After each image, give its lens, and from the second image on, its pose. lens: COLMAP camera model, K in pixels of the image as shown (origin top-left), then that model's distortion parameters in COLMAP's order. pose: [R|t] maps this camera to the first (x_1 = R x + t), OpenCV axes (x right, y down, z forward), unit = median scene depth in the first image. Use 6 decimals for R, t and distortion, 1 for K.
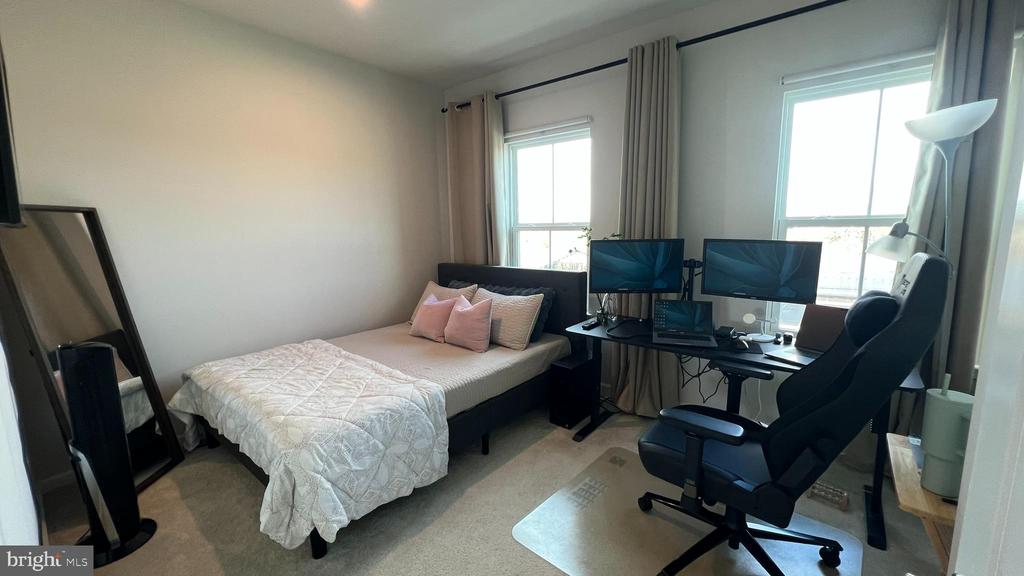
lens RADIAL K [[411.1, 0, 512.0], [0, 411.1, 288.0], [0, 0, 1]] dist [0.001692, -0.000011]
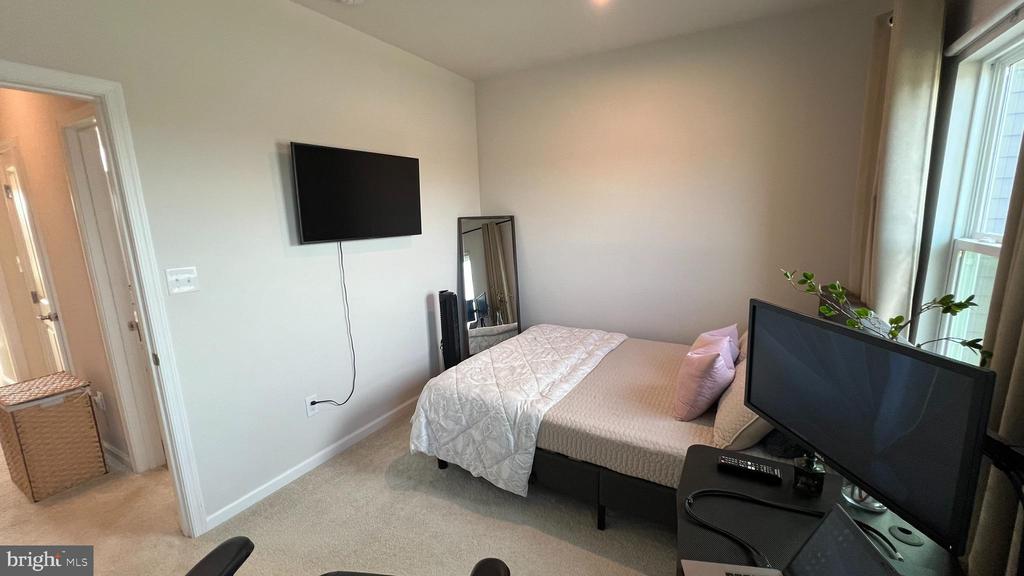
lens RADIAL K [[411.1, 0, 512.0], [0, 411.1, 288.0], [0, 0, 1]] dist [0.001692, -0.000011]
pose [[0.161287, 0.193299, -0.967792, 0.716399], [-0.119781, 0.977216, 0.175219, -0.212594], [0.979612, 0.087663, 0.180766, 0.768887]]
